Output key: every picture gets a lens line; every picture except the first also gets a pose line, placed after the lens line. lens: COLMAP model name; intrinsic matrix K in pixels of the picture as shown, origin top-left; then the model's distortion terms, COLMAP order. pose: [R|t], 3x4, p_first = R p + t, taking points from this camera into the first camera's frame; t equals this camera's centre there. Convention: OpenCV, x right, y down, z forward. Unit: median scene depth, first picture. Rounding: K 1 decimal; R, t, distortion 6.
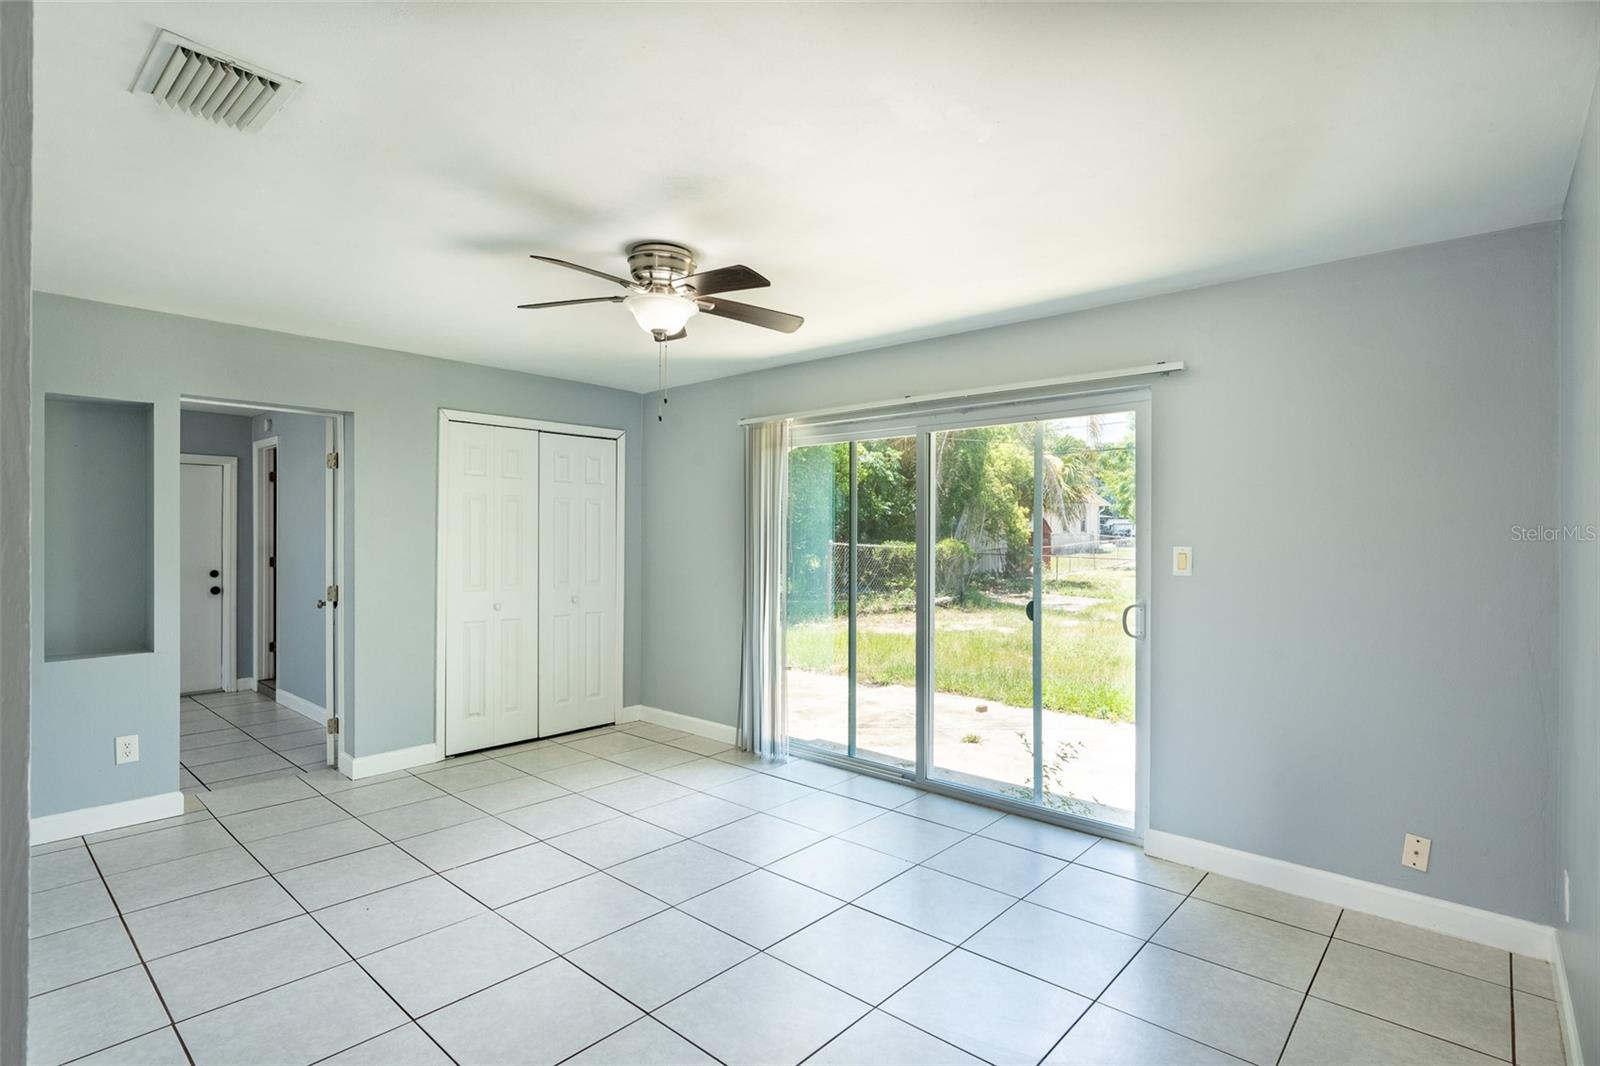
lens RADIAL K [[780.1, 0, 802.4], [0, 780.1, 532.8], [0, 0, 1]] dist [-0.006971, -0.000011]
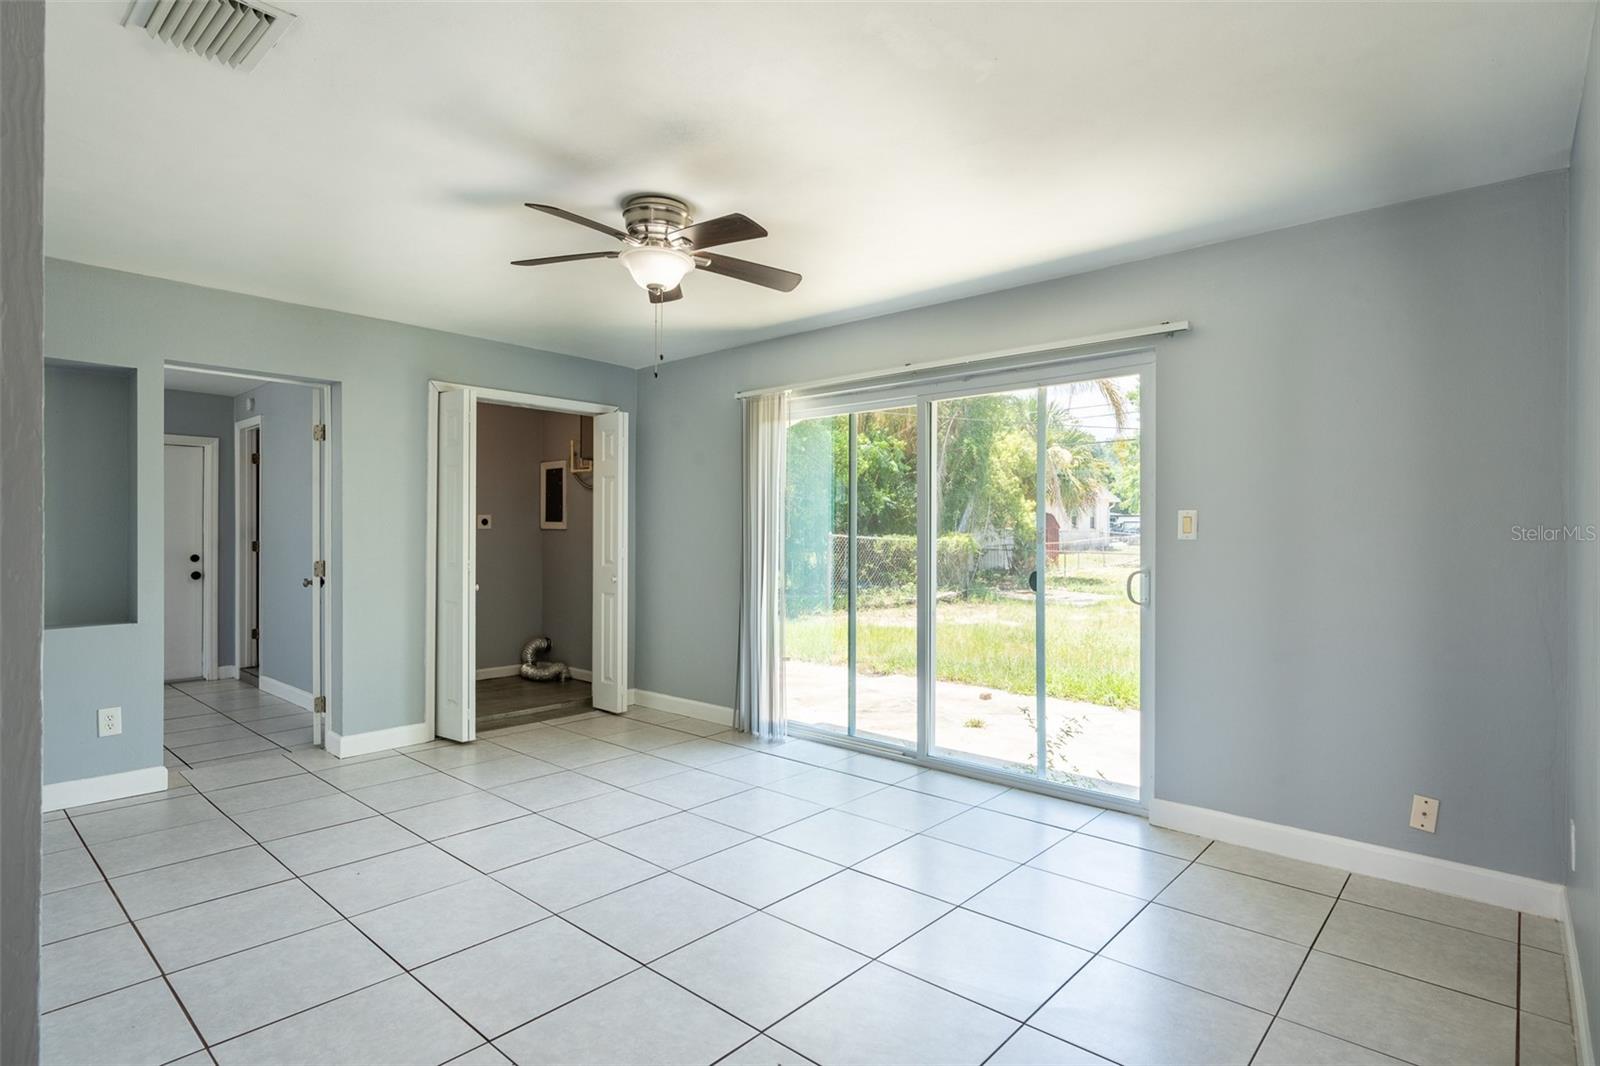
lens RADIAL K [[809.4, 0, 802.1], [0, 809.4, 532.8], [0, 0, 1]] dist [-0.003804, -0.000192]
pose [[0.999999, -0.000945, 0.000860, 0.001052], [0.000945, 1.000000, -0.000181, 0.042268], [-0.000860, 0.000182, 1.000000, -0.018185]]
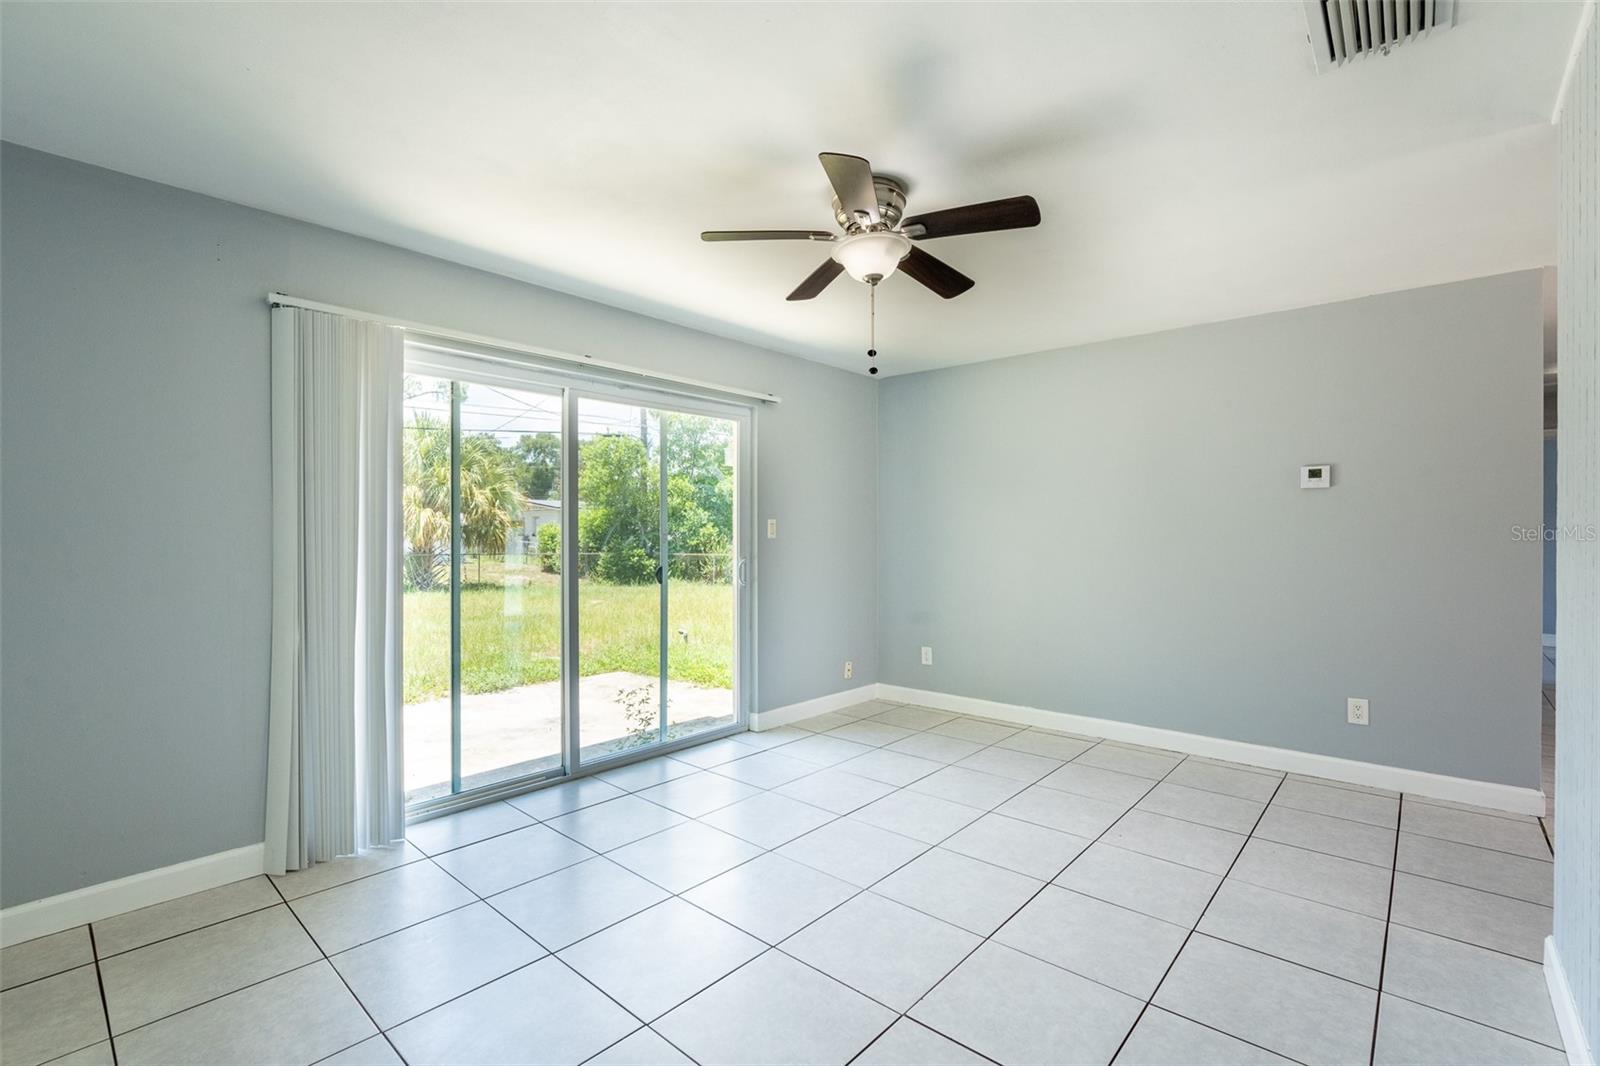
lens RADIAL K [[713.7, 0, 798.3], [0, 713.7, 528.0], [0, 0, 1]] dist [-0.014839, -0.000288]
pose [[0.003960, 0.001252, 0.999991, -0.829572], [-0.007124, 0.999974, -0.001224, 0.033419], [-0.999967, -0.007119, 0.003968, 0.870203]]
